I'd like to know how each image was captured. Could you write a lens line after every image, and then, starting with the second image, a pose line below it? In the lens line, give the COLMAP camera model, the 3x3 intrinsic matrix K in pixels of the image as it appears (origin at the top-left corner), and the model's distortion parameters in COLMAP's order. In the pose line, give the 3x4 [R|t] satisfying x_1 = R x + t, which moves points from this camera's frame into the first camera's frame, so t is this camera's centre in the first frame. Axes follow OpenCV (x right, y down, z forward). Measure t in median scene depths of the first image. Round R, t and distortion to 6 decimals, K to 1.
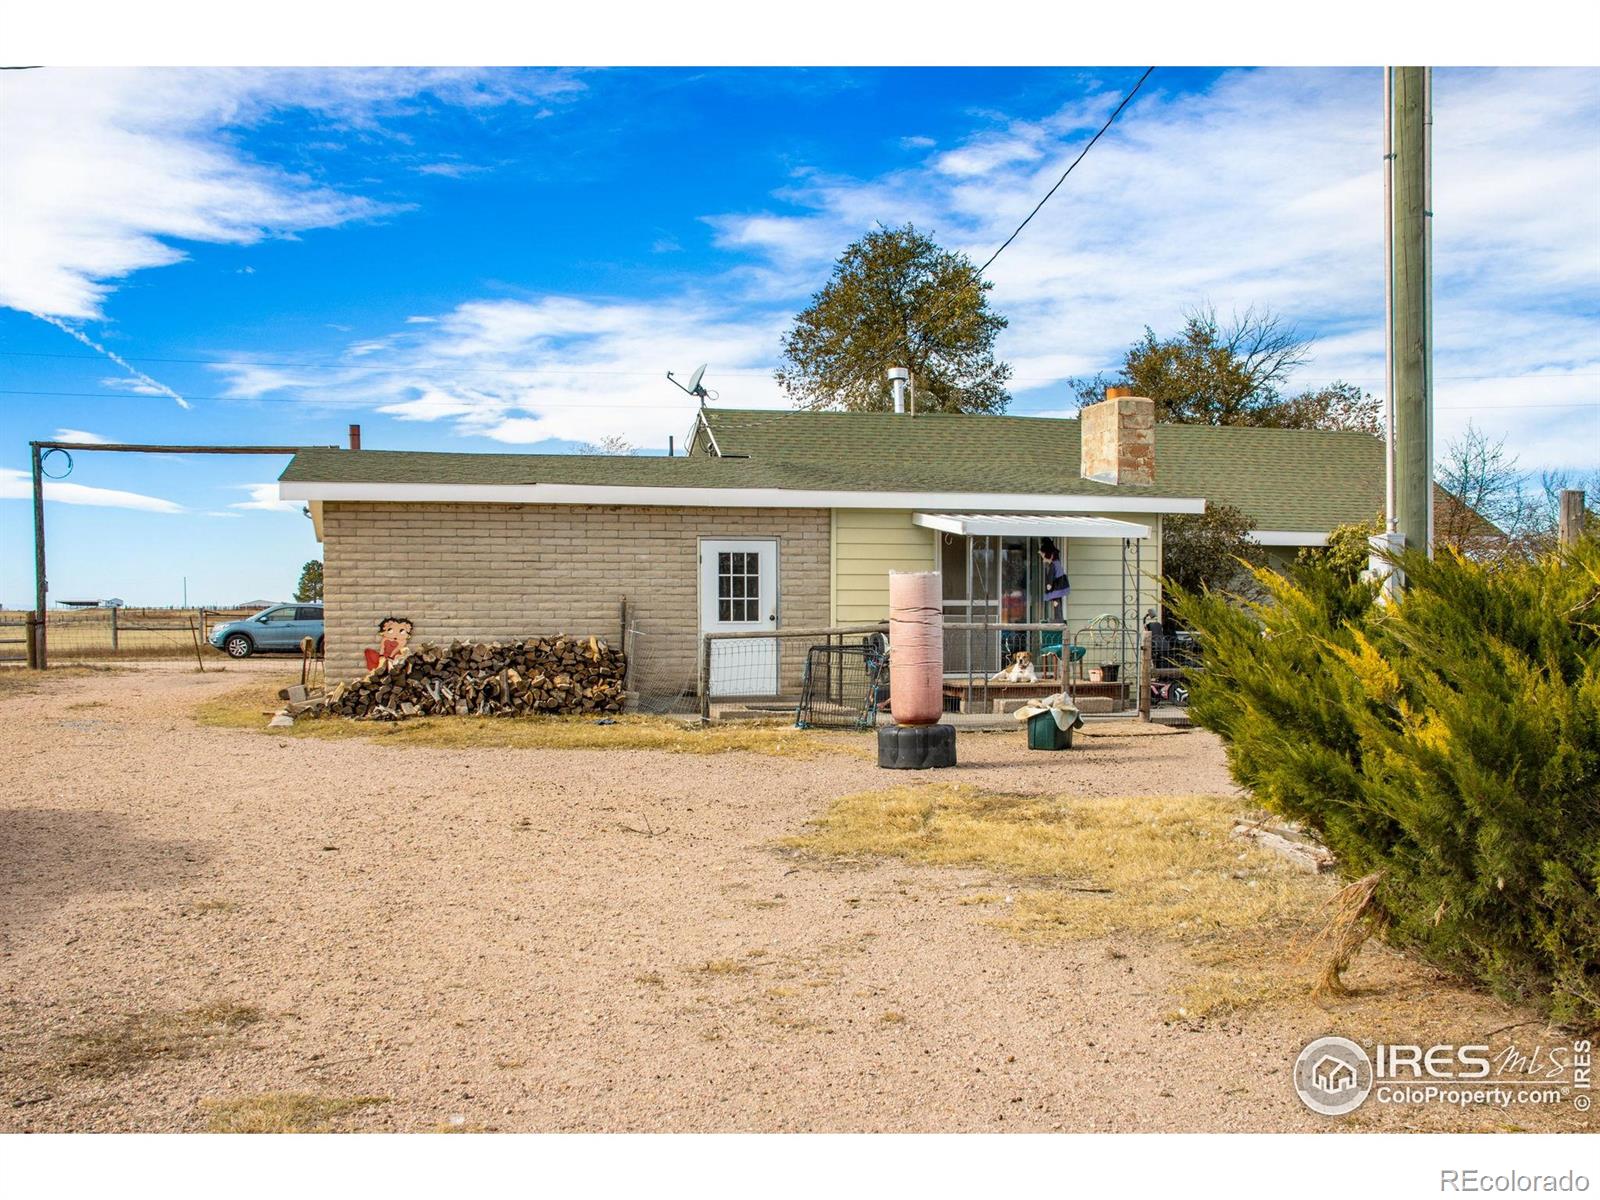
lens RADIAL K [[1564.4, 0, 800.0], [0, 1564.4, 600.0], [0, 0, 1]] dist [0.015478, 0.009184]
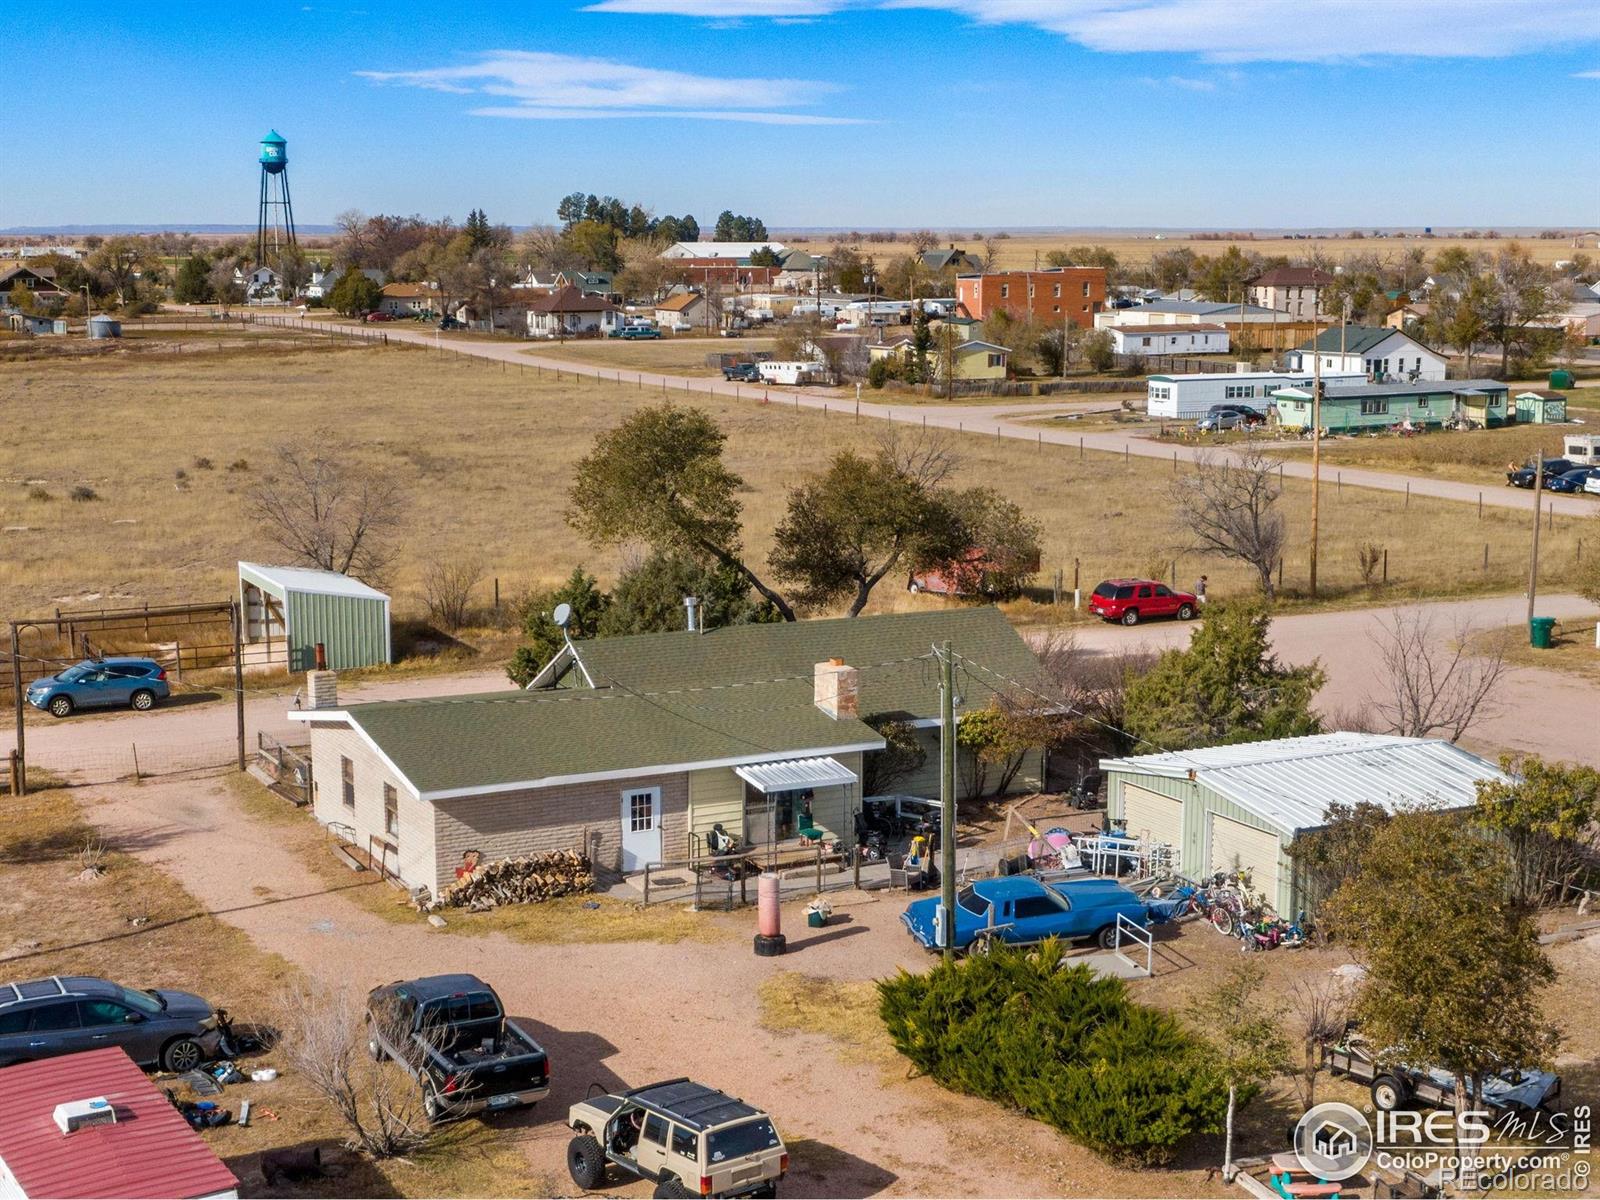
lens RADIAL K [[2421.4, 0, 800.0], [0, 2421.4, 600.0], [0, 0, 1]] dist [0.041359, -0.002540]
pose [[0.975729, -0.035334, 0.216113, -0.487494], [0.001003, 0.987607, 0.156941, -0.737689], [-0.218980, -0.152915, 0.963673, -1.838046]]
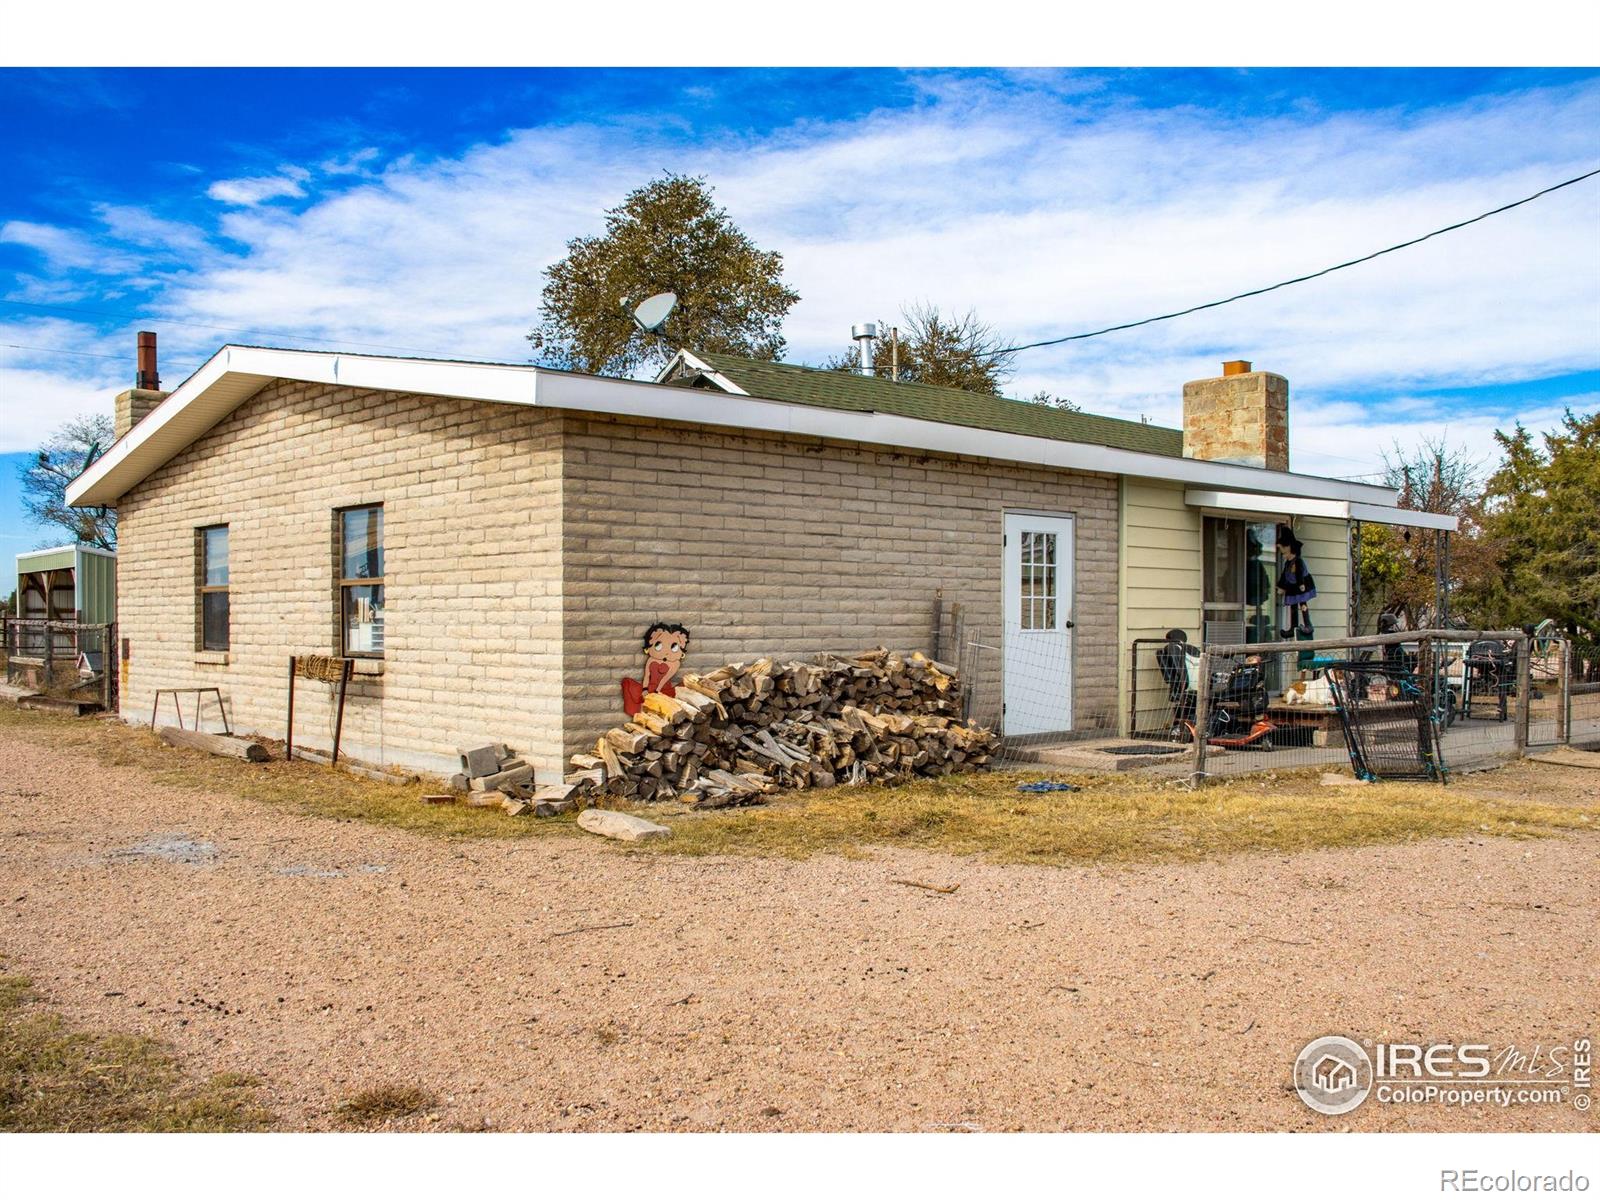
lens RADIAL K [[1368.4, 0, 800.0], [0, 1368.4, 600.0], [0, 0, 1]] dist [-0.003025, 0.000129]
pose [[0.887089, 0.009365, 0.461503, -0.445544], [-0.006040, 0.999944, -0.008682, 0.006651], [-0.461559, 0.004915, 0.887096, 0.520017]]
